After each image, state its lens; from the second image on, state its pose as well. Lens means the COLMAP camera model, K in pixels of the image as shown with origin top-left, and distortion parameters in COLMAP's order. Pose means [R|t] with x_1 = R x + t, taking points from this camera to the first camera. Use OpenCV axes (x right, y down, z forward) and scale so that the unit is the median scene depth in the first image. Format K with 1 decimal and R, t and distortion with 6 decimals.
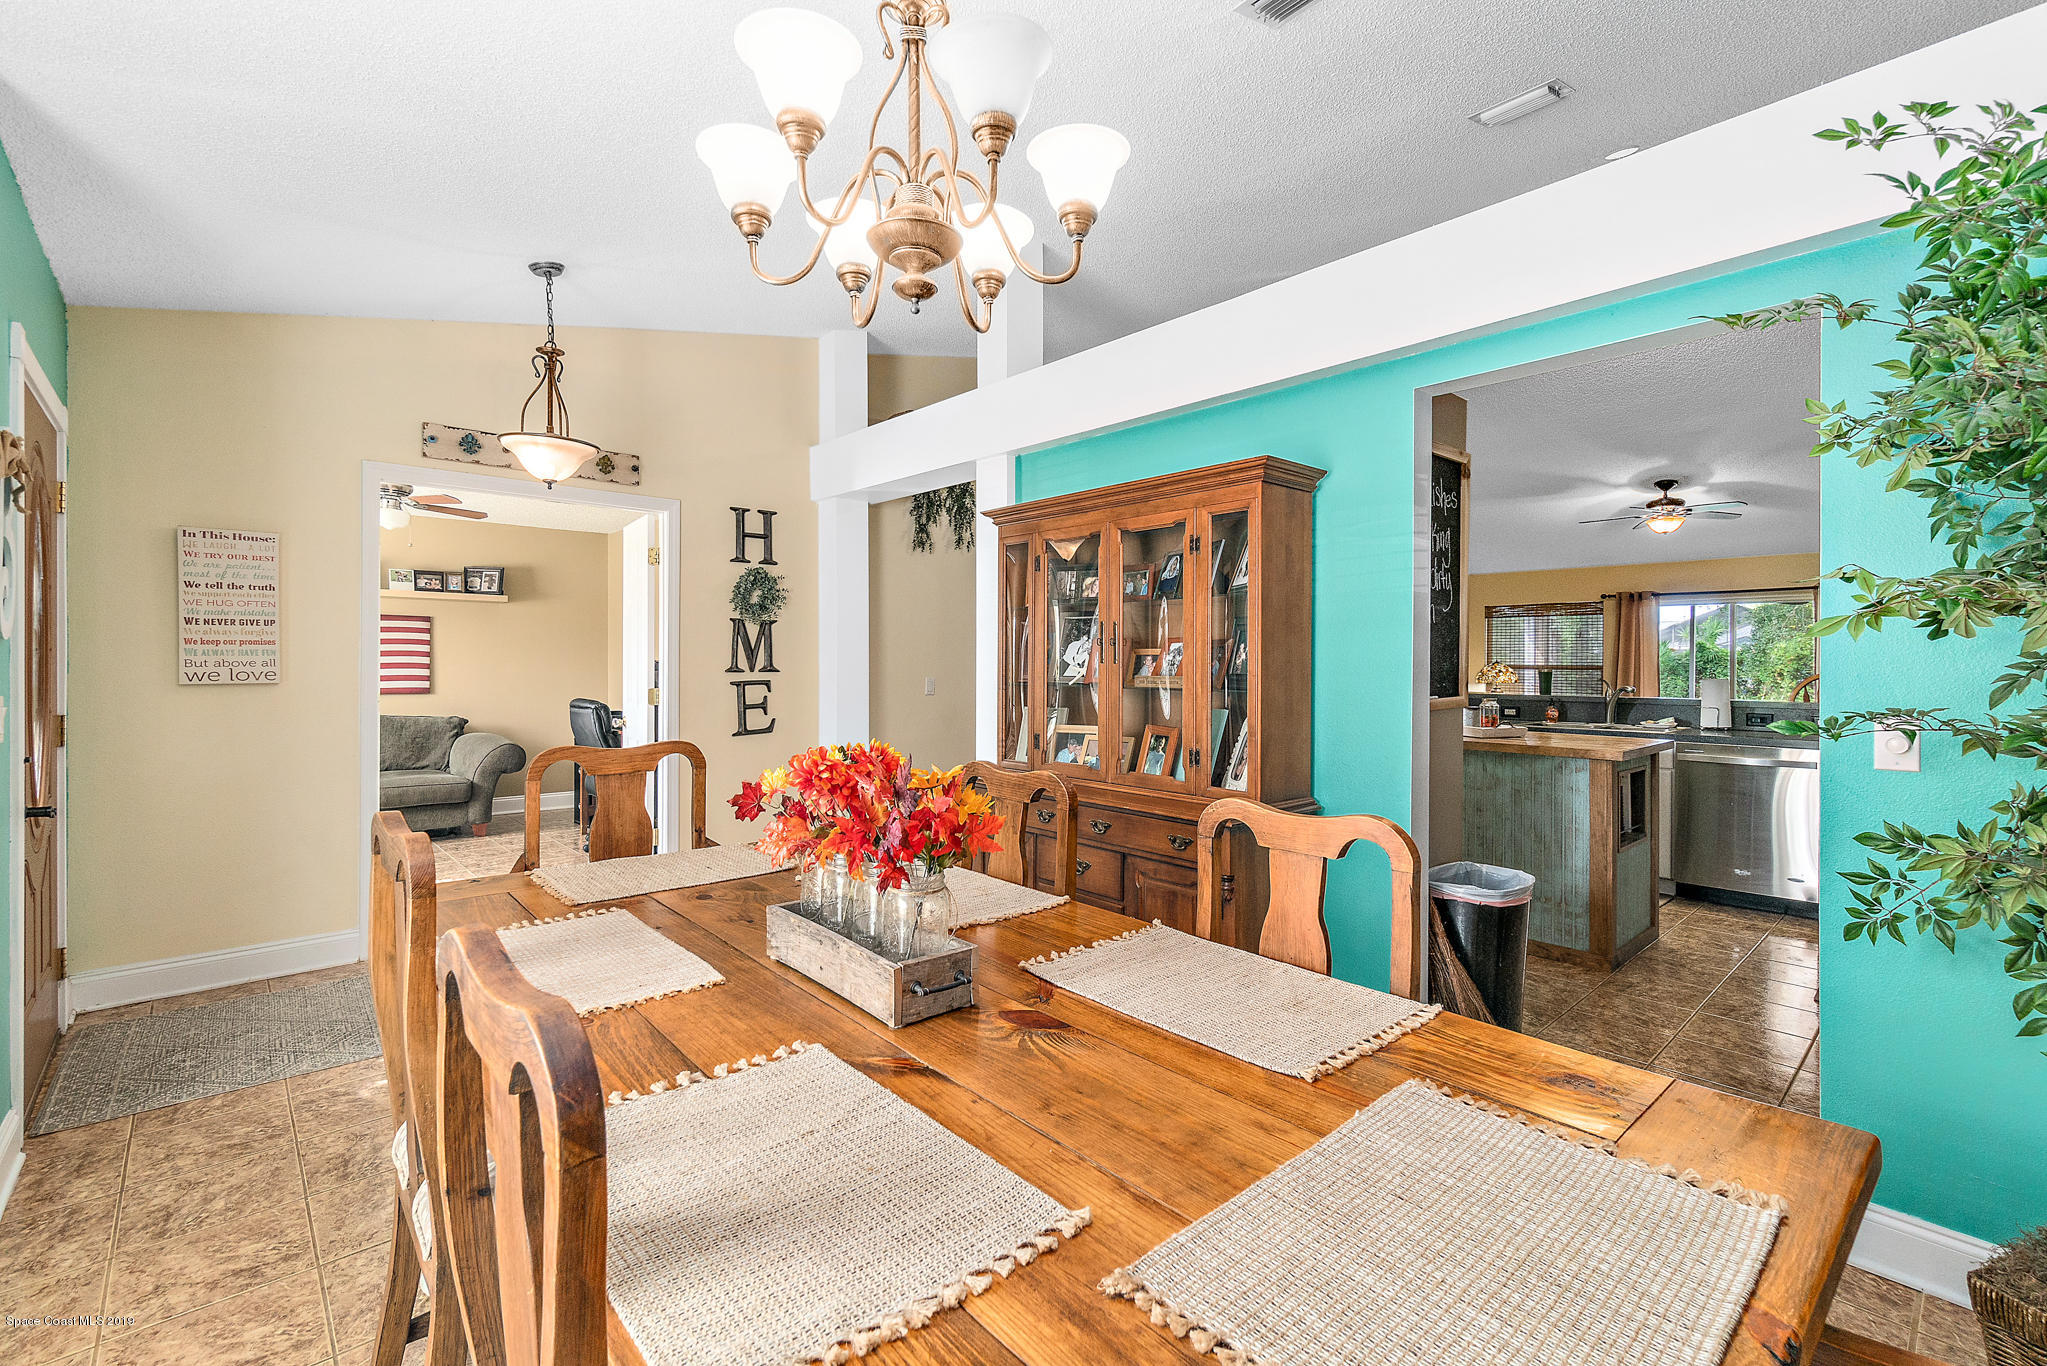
lens RADIAL K [[884.5, 0, 1024.7], [0, 884.5, 669.8], [0, 0, 1]] dist [-0.004060, 0.000572]
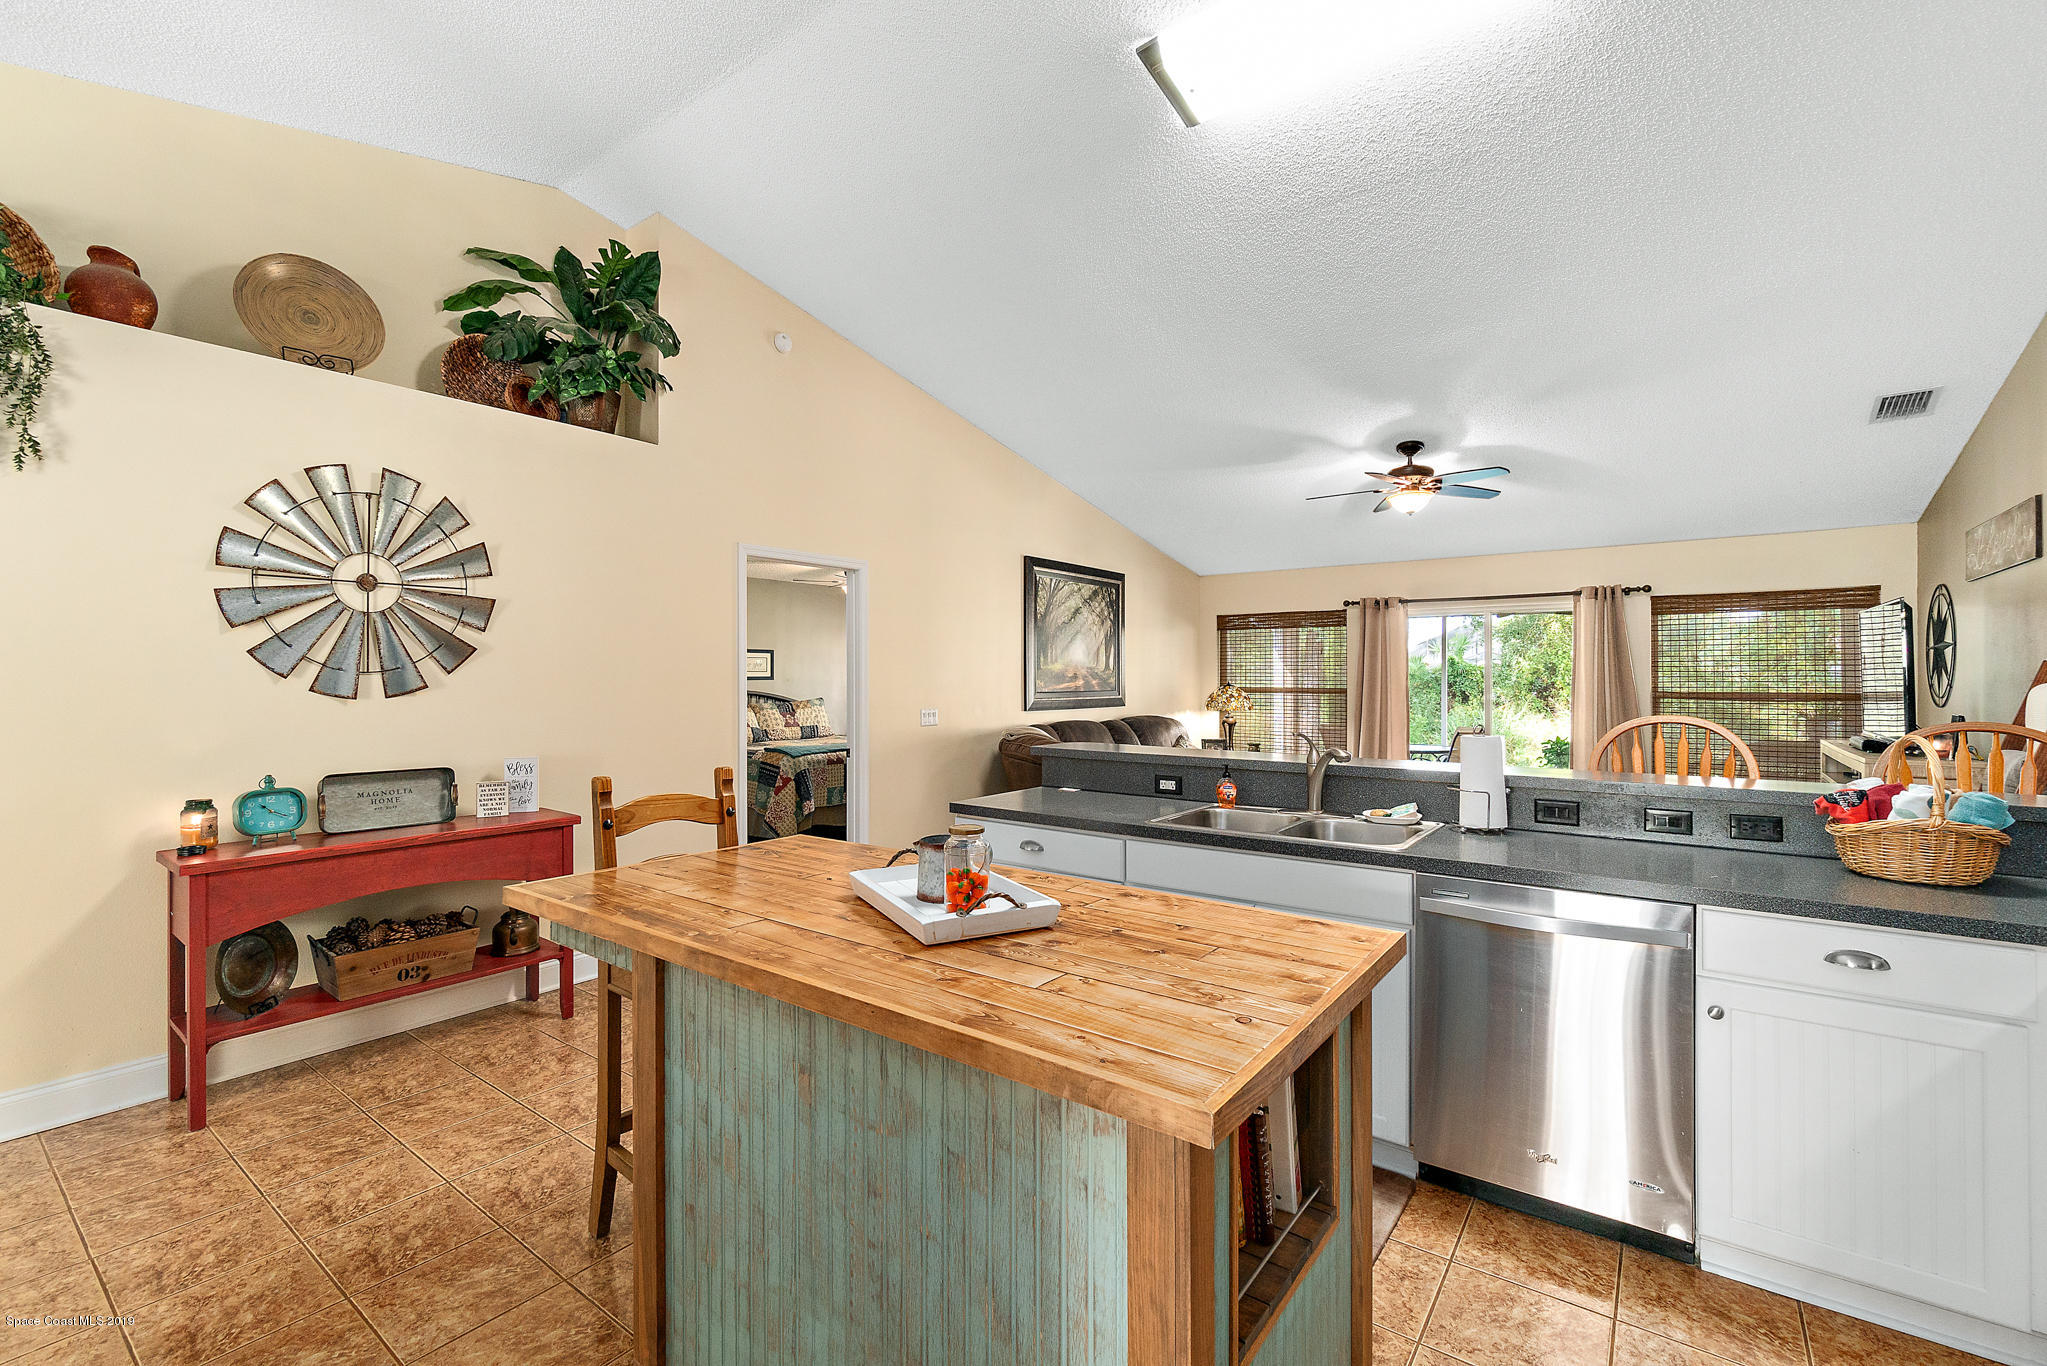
lens RADIAL K [[860.6, 0, 1028.5], [0, 860.6, 689.3], [0, 0, 1]] dist [-0.003501, -0.000593]
pose [[0.980452, -0.012450, 0.196362, 0.404466], [0.011538, 0.999917, 0.005788, -0.023088], [-0.196418, -0.003409, 0.980514, 0.535674]]
